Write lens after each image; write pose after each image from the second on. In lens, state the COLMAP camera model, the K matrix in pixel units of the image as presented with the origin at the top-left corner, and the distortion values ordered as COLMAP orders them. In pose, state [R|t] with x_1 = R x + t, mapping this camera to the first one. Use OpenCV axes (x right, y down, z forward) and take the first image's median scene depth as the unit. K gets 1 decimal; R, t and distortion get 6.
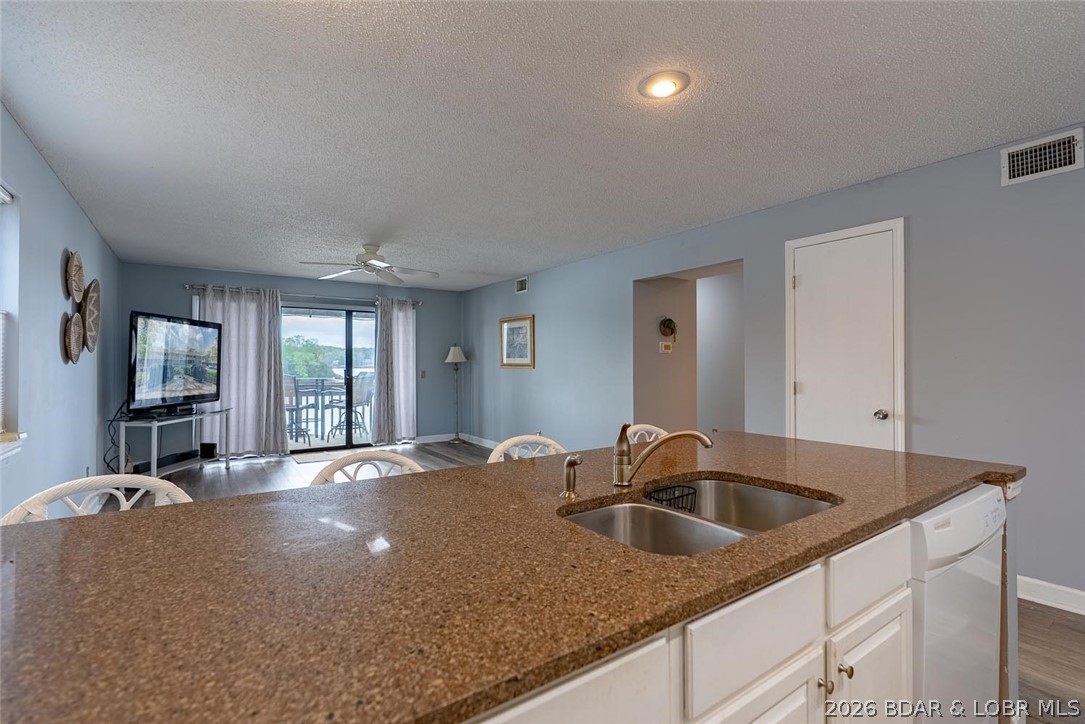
lens RADIAL K [[492.5, 0, 539.3], [0, 492.5, 360.2], [0, 0, 1]] dist [-0.009681, 0.000308]
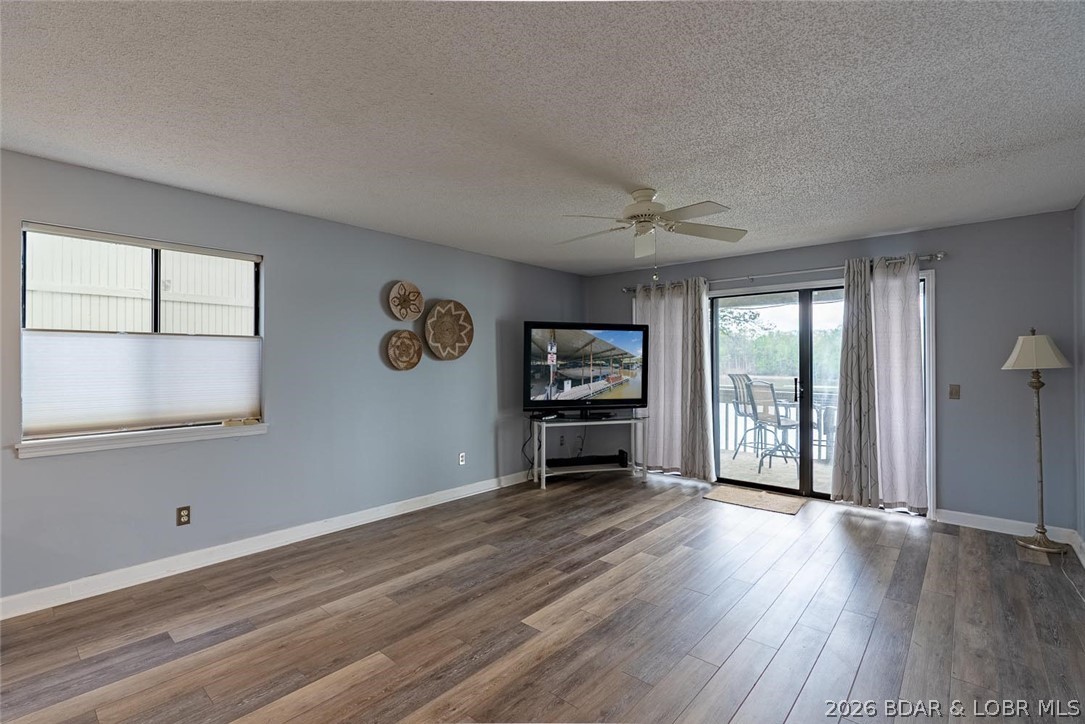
lens RADIAL K [[490.2, 0, 539.0], [0, 490.2, 361.5], [0, 0, 1]] dist [-0.008433, 0.000907]
pose [[0.238831, 0.002036, -0.971059, 0.195511], [0.006222, 0.999974, 0.003627, -0.009474], [0.971041, -0.006908, 0.238812, 0.554926]]
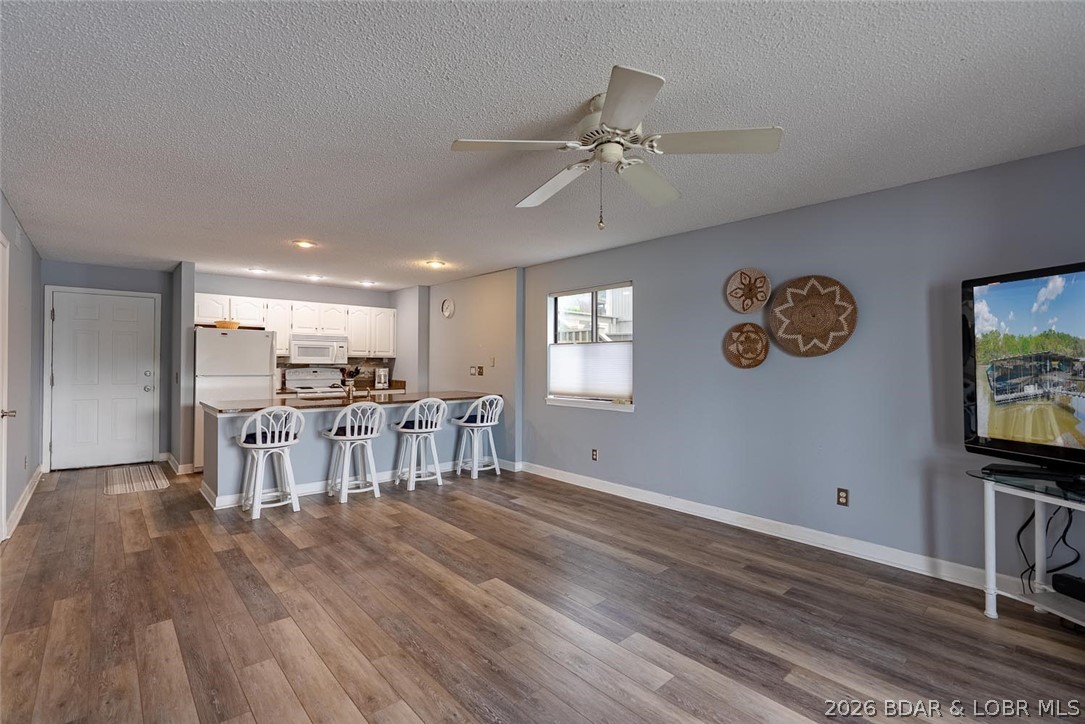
lens RADIAL K [[493.4, 0, 536.2], [0, 493.4, 361.2], [0, 0, 1]] dist [-0.008556, -0.000040]
pose [[-0.993003, -0.001394, -0.118077, -0.179050], [-0.000267, 0.999954, -0.009560, 0.001355], [0.118085, -0.009462, -0.992958, 1.111086]]
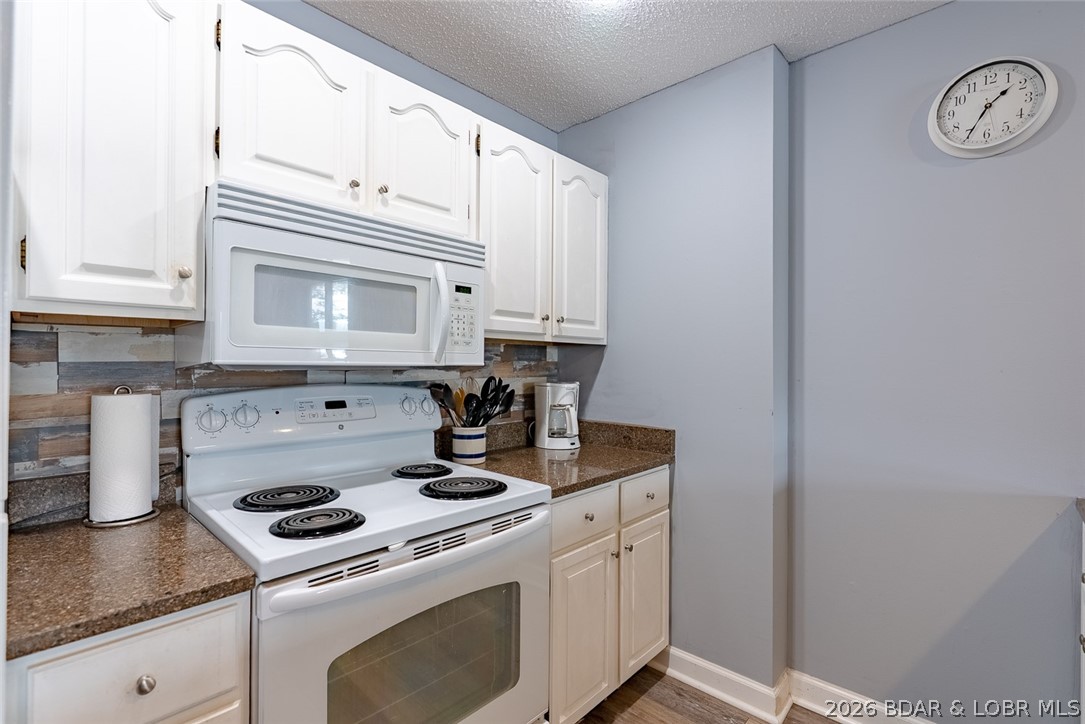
lens RADIAL K [[494.0, 0, 541.9], [0, 494.0, 362.7], [0, 0, 1]] dist [-0.006569, 0.000526]
pose [[-0.976909, -0.000491, -0.213655, 0.149948], [0.001764, 0.999945, -0.010365, -0.002886], [0.213648, -0.010502, -0.976854, 0.171256]]
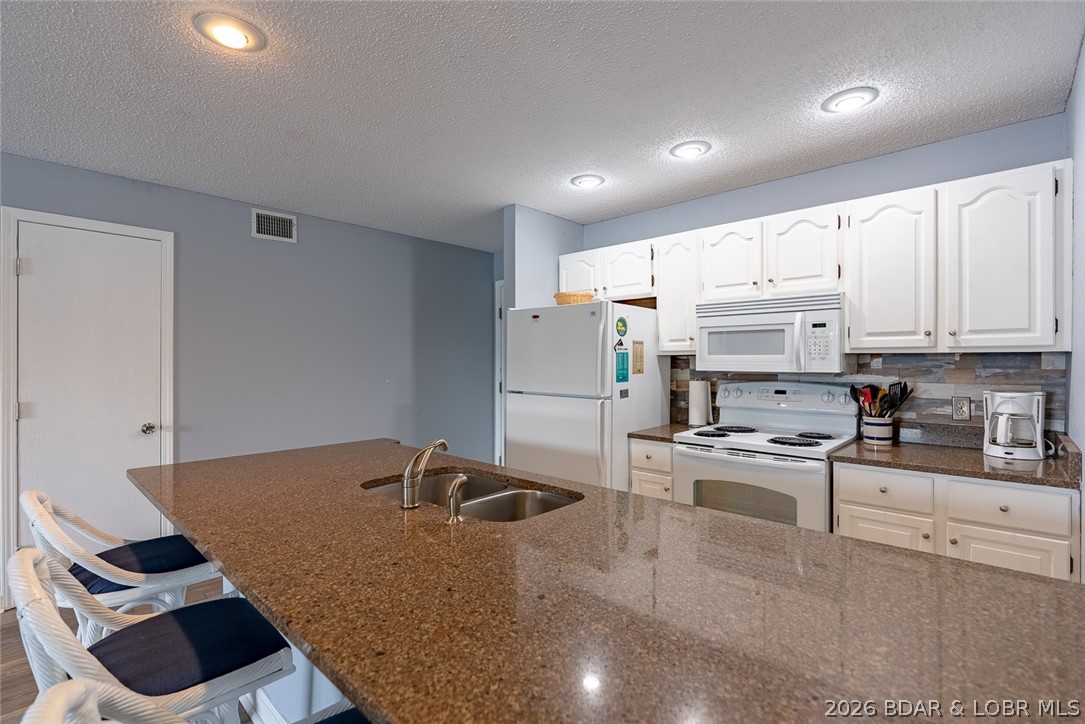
lens RADIAL K [[495.7, 0, 543.3], [0, 495.7, 362.6], [0, 0, 1]] dist [-0.007988, 0.001182]
pose [[-0.212164, 0.001872, 0.977232, -0.208444], [-0.004667, 0.999985, -0.002928, -0.009938], [-0.977223, -0.005182, -0.212152, 0.223771]]
